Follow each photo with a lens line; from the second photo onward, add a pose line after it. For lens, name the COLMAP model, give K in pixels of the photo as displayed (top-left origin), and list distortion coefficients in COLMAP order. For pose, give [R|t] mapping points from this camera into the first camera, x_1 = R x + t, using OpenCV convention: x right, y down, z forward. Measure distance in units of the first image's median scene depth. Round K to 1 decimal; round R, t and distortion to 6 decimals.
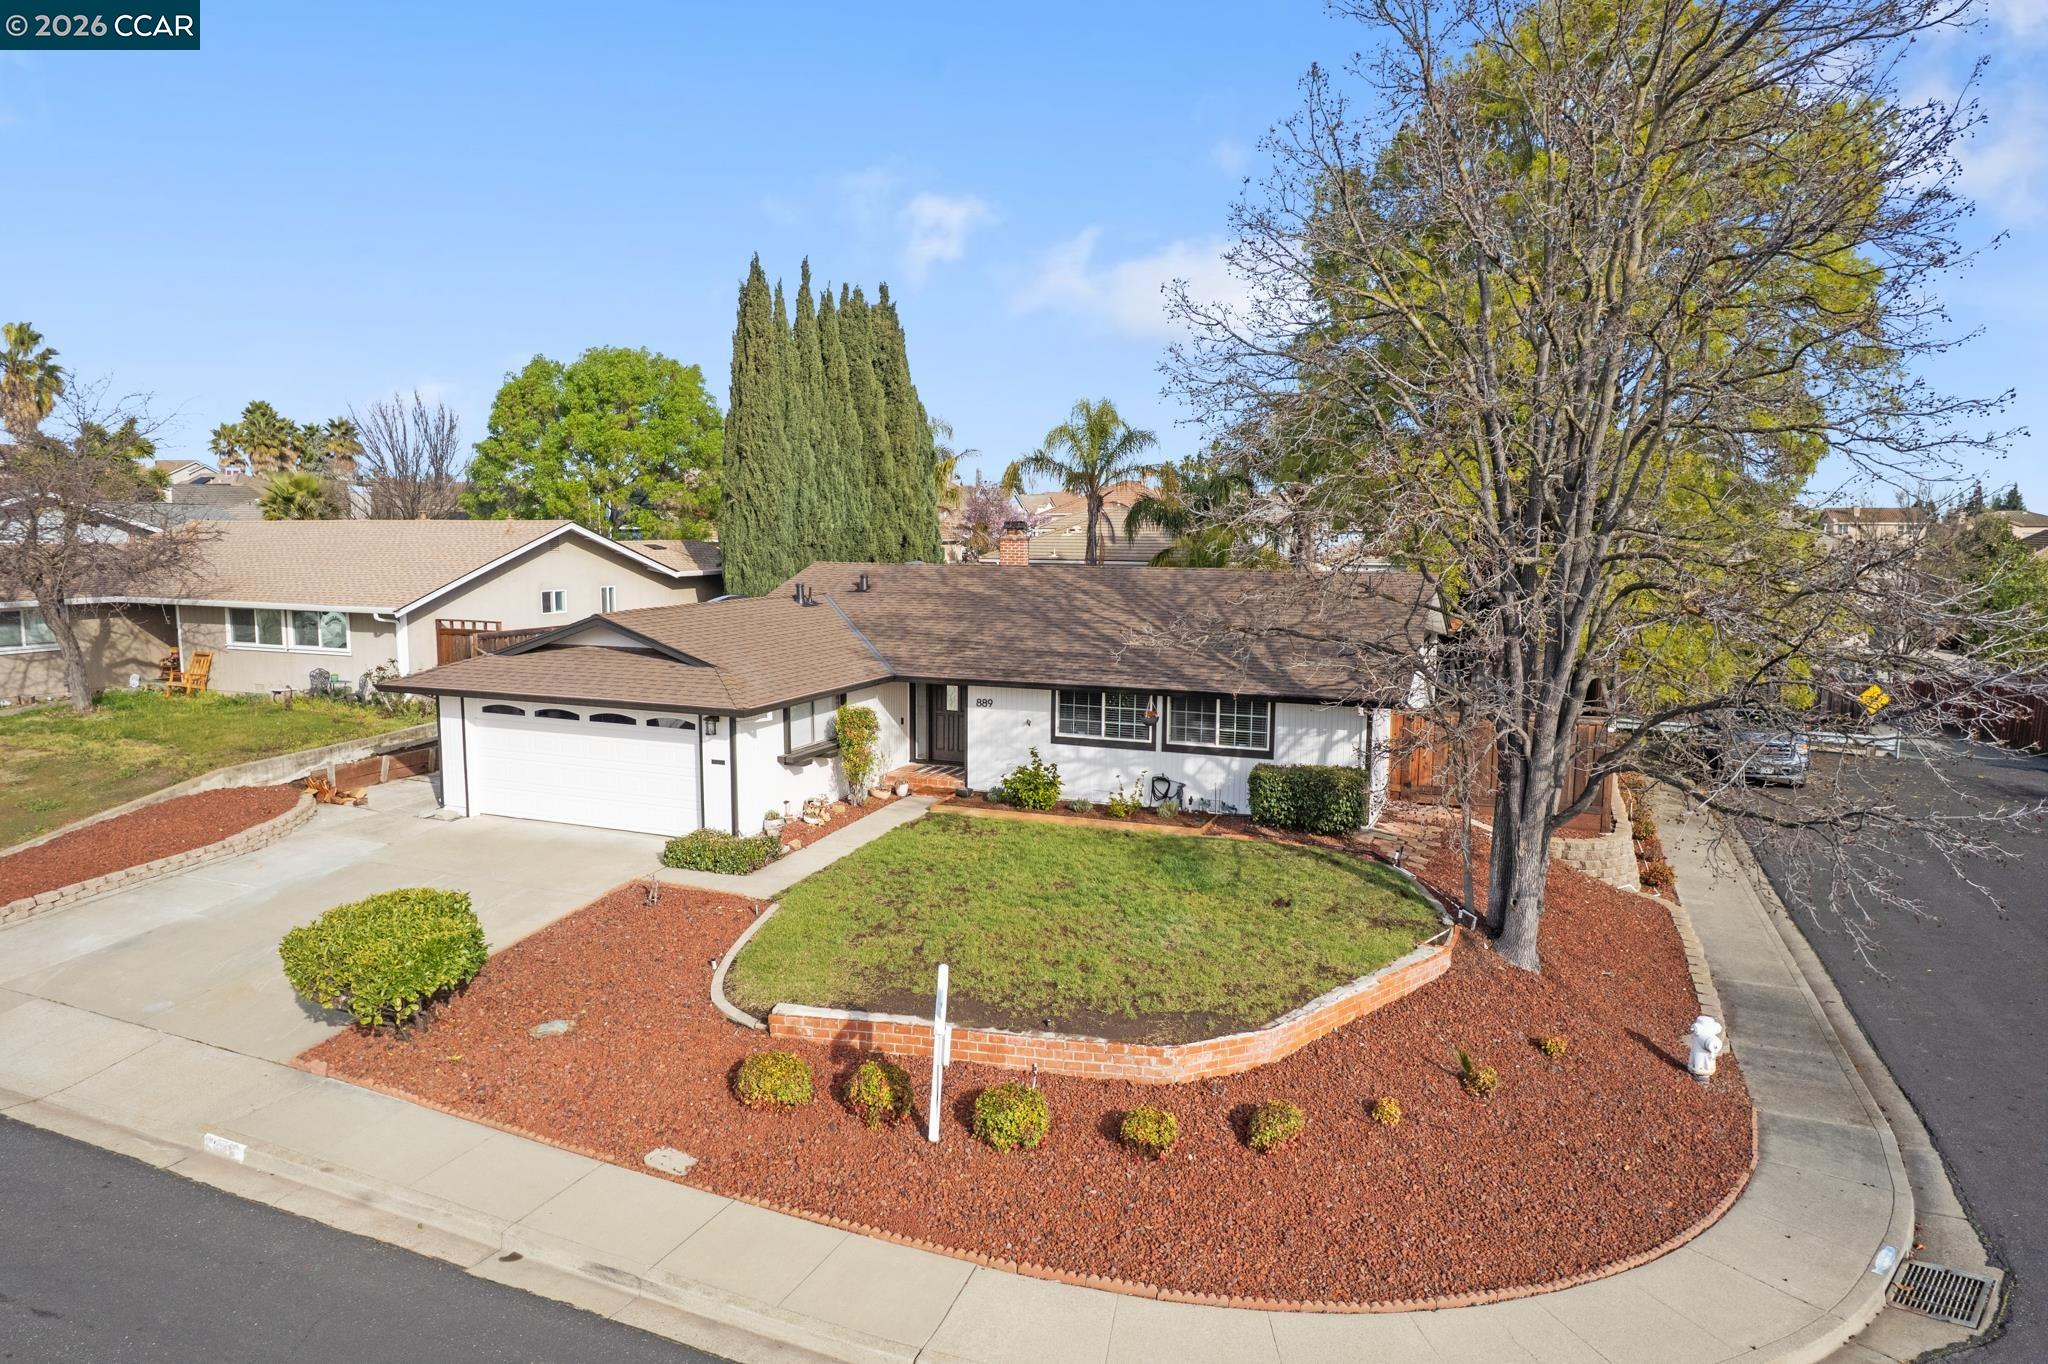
lens RADIAL K [[1304.3, 0, 1025.6], [0, 1304.3, 682.3], [0, 0, 1]] dist [-0.040991, 0.010488]
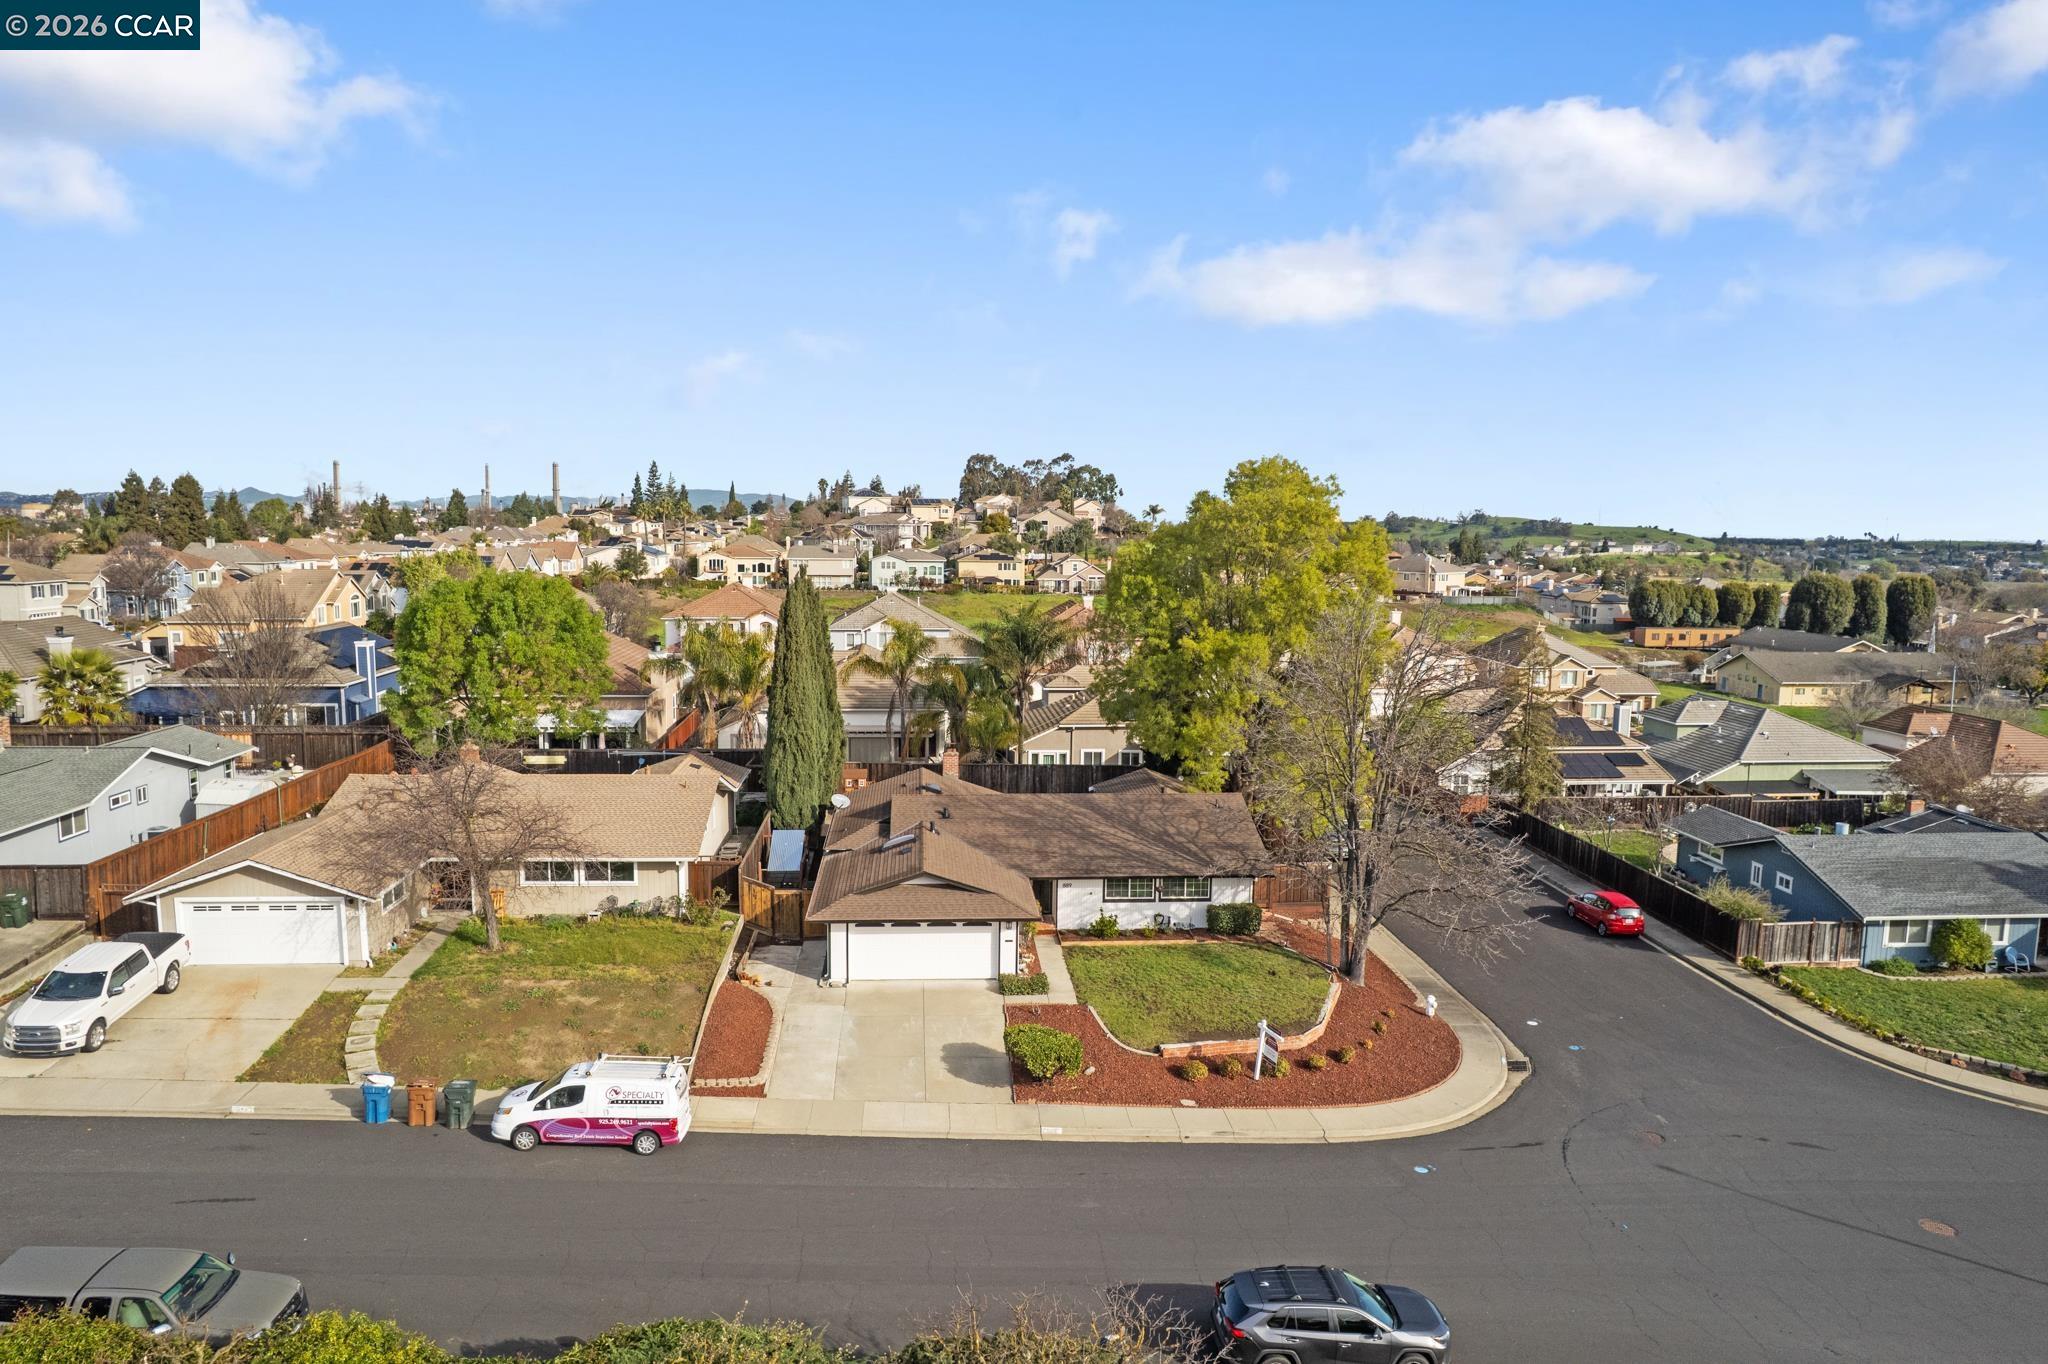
lens RADIAL K [[1304.3, 0, 1023.9], [0, 1304.3, 683.3], [0, 0, 1]] dist [-0.040991, 0.010488]
pose [[0.895558, -0.049870, 0.442140, -1.037476], [0.045951, 0.998752, 0.019578, -0.363550], [-0.442565, 0.002783, 0.896732, -0.820333]]
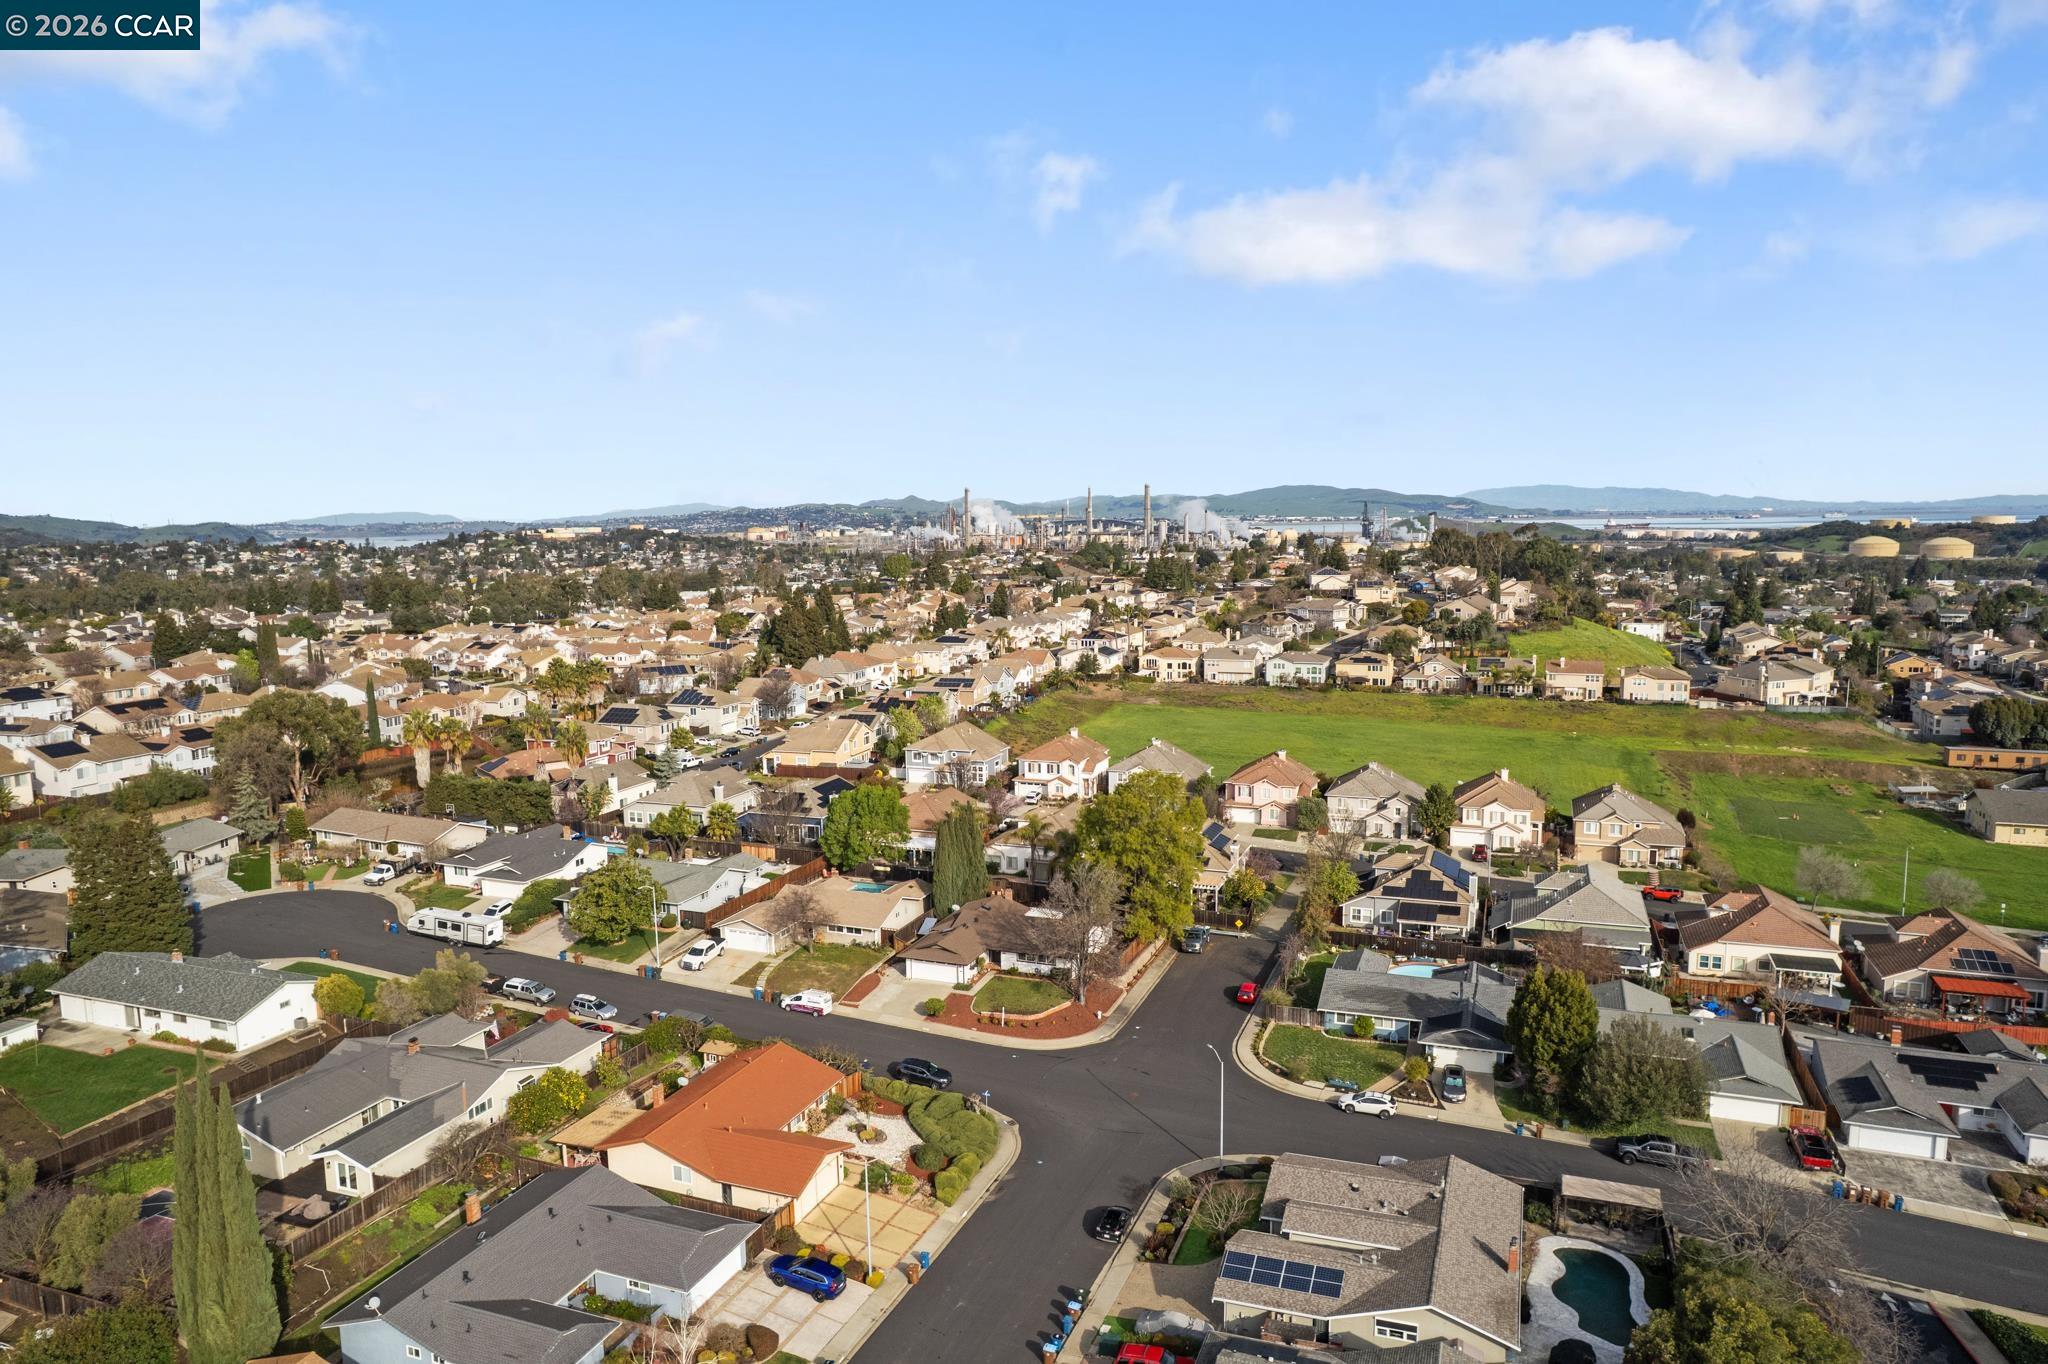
lens RADIAL K [[1304.3, 0, 1026.7], [0, 1304.3, 685.0], [0, 0, 1]] dist [-0.040991, 0.010488]
pose [[0.999699, -0.023587, 0.006740, 0.053850], [0.023516, 0.999670, 0.010383, -1.228214], [-0.006982, -0.010221, 0.999923, -4.665765]]
